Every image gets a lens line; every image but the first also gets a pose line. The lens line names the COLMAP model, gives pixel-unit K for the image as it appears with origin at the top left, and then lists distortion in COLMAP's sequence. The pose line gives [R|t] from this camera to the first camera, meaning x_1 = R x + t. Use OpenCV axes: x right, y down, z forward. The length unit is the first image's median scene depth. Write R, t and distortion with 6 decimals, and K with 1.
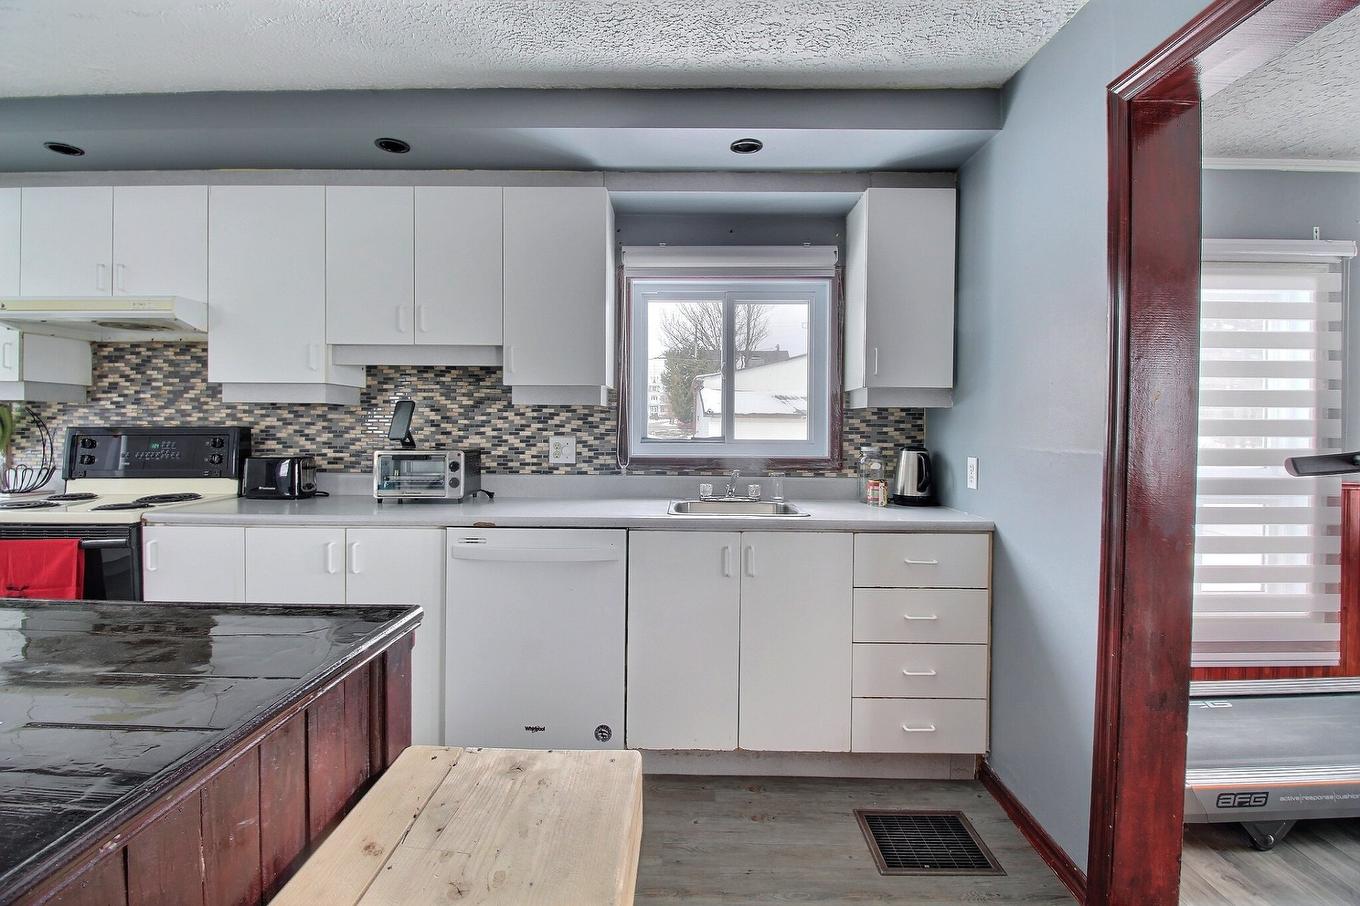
lens RADIAL K [[631.8, 0, 679.3], [0, 631.8, 436.4], [0, 0, 1]] dist [-0.001659, -0.011382]
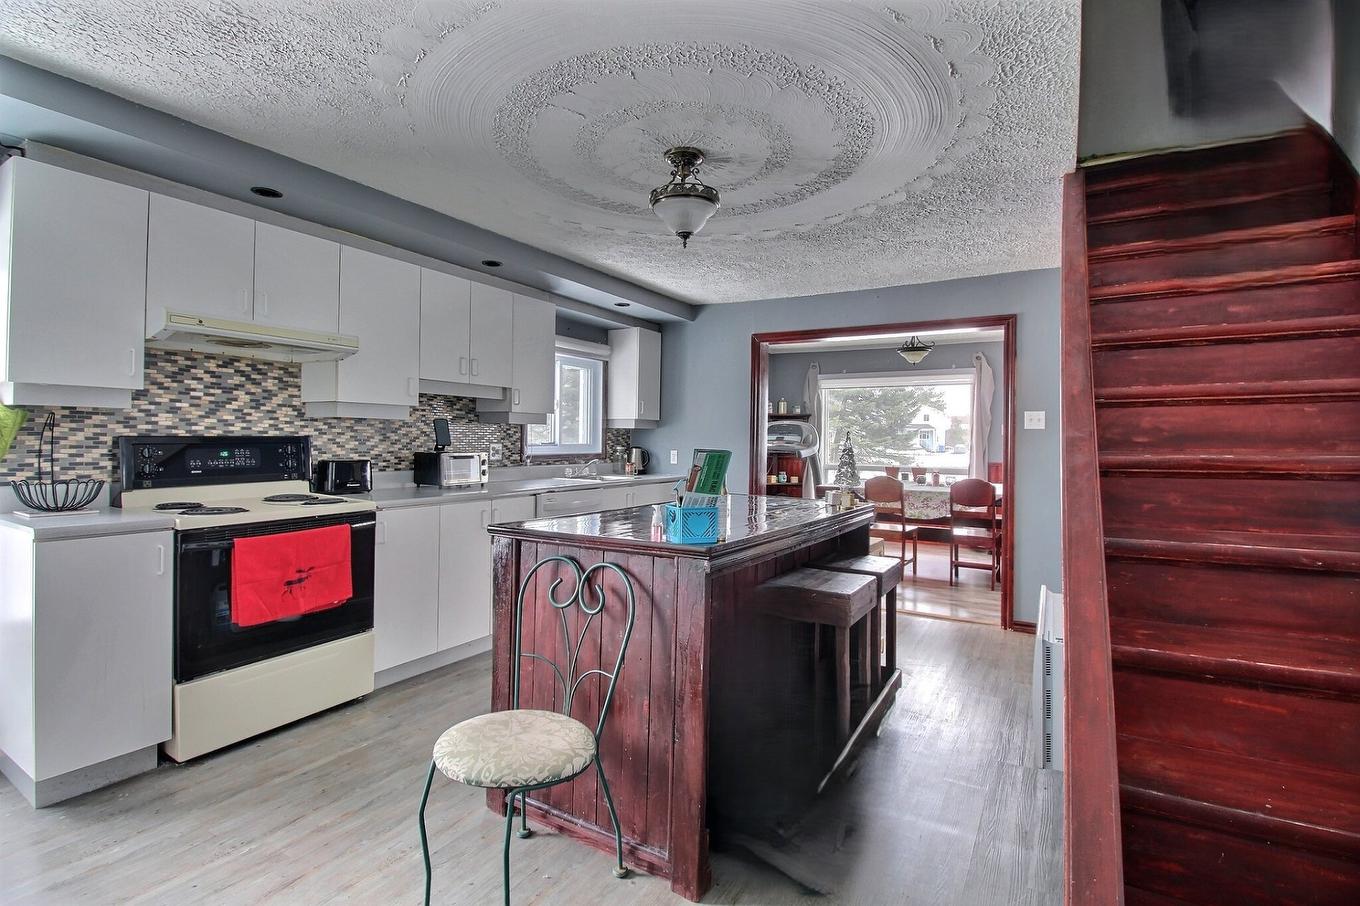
lens RADIAL K [[631.8, 0, 679.3], [0, 631.8, 436.4], [0, 0, 1]] dist [-0.001659, -0.011382]
pose [[0.511169, 0.002543, 0.859477, -1.302728], [0.003627, 0.999980, -0.005116, -0.006142], [-0.859473, 0.005732, 0.511150, -0.193722]]
